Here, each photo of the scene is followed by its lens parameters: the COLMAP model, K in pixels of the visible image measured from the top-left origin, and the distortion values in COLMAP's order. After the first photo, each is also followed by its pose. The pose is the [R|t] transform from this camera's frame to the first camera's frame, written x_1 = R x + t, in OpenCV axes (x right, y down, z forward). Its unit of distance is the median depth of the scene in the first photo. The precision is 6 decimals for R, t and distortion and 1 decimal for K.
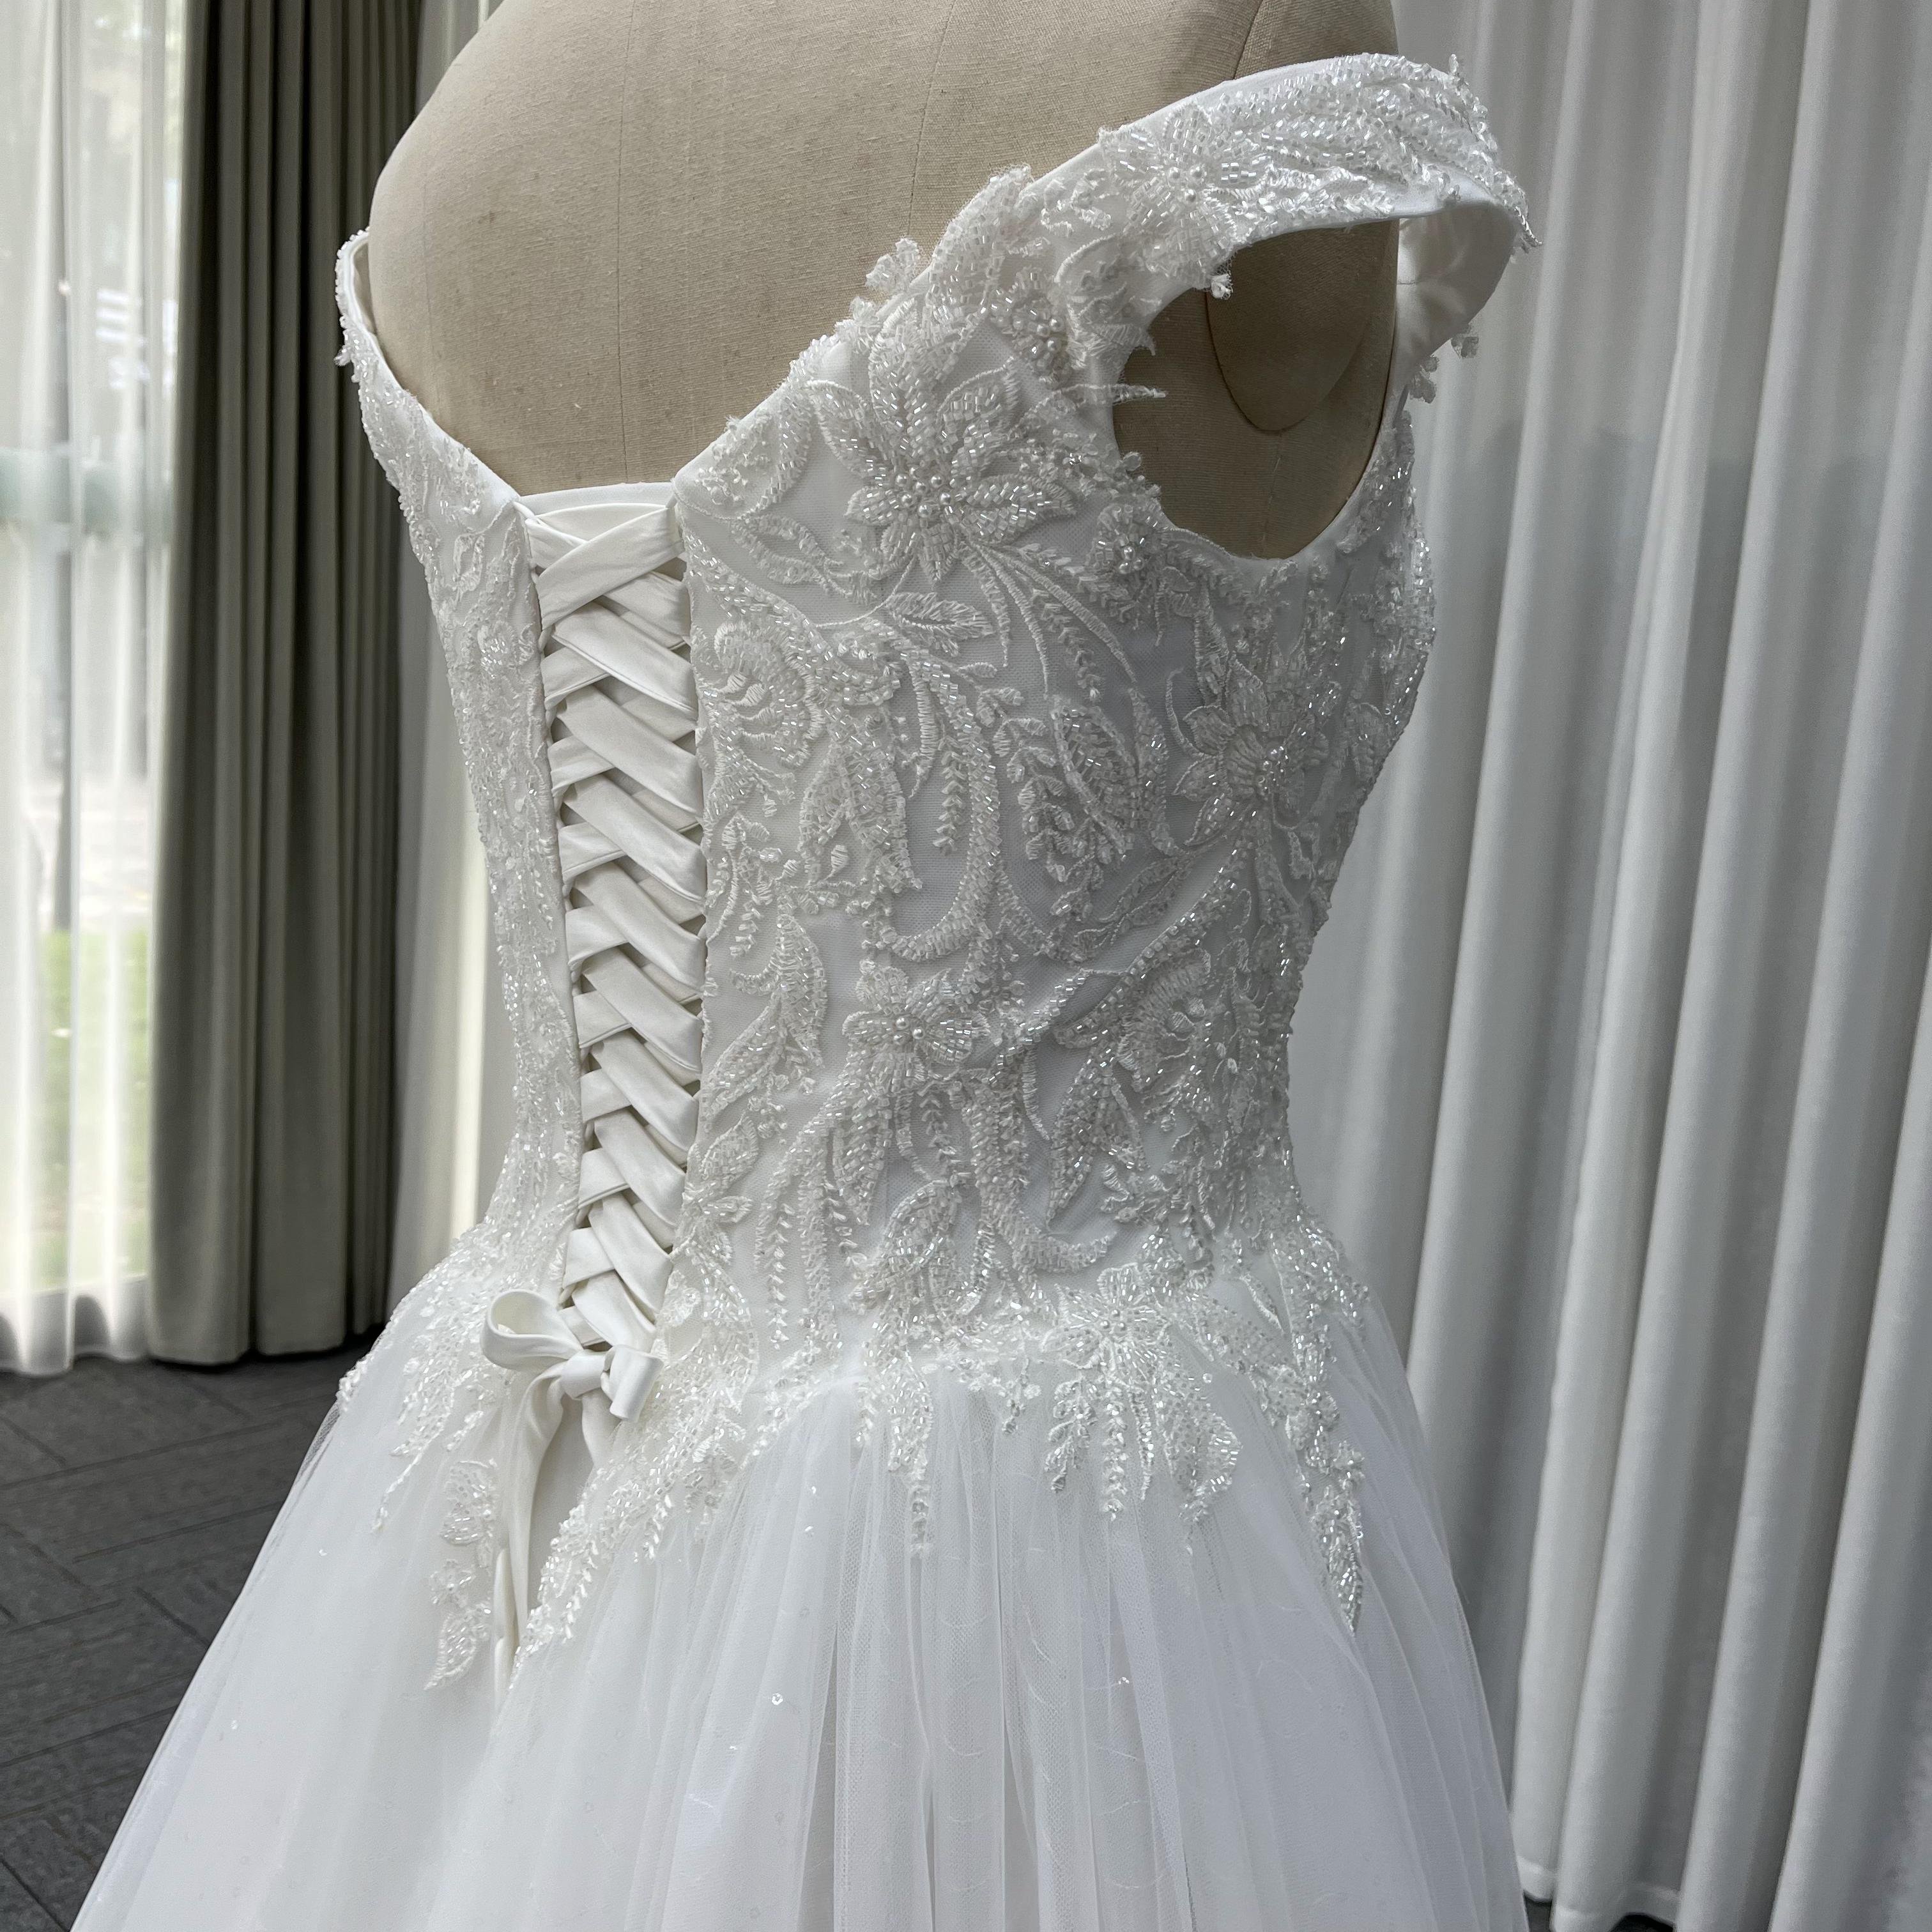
lens RADIAL K [[1973.9, 0, 962.3], [0, 1973.9, 972.3], [0, 0, 1]] dist [0.033267, 0.000000]
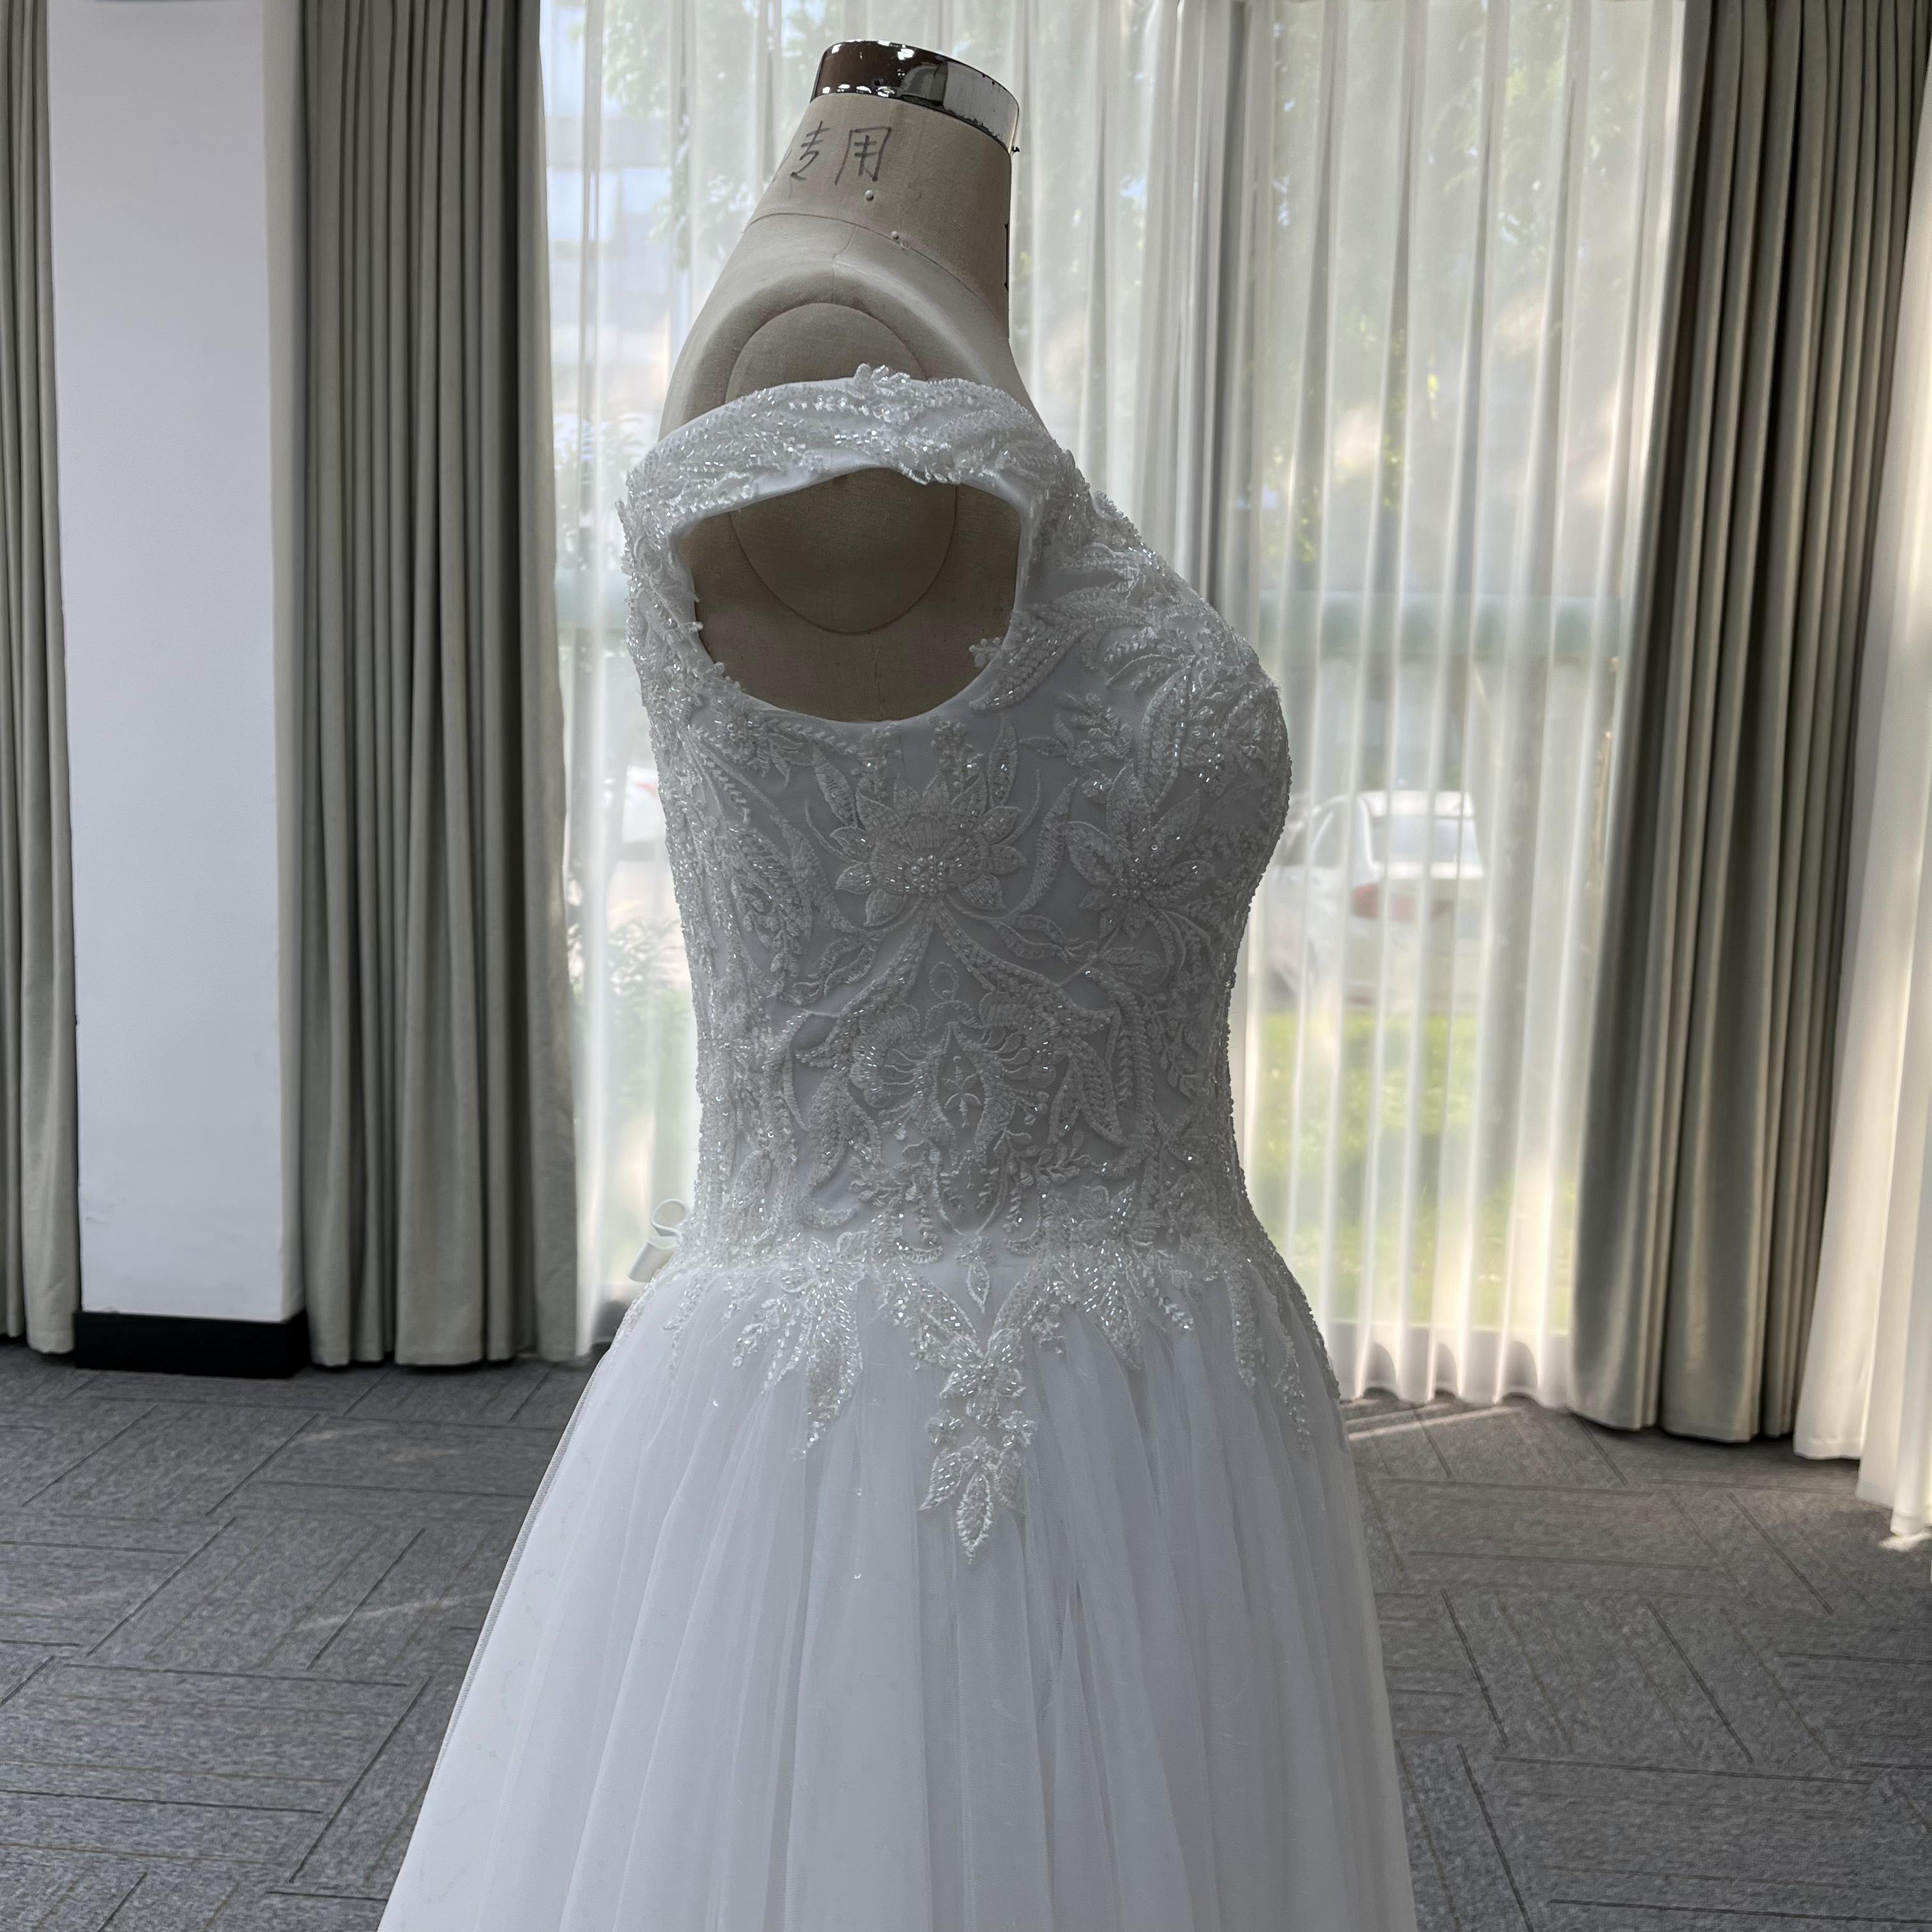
lens RADIAL K [[1973.9, 0, 961.6], [0, 1973.9, 995.6], [0, 0, 1]] dist [0.033267, 0.000000]
pose [[0.646582, 0.056983, -0.760713, 1.206914], [-0.088232, 0.996100, -0.000378, -0.021818], [0.757725, 0.067364, 0.649088, 0.156984]]
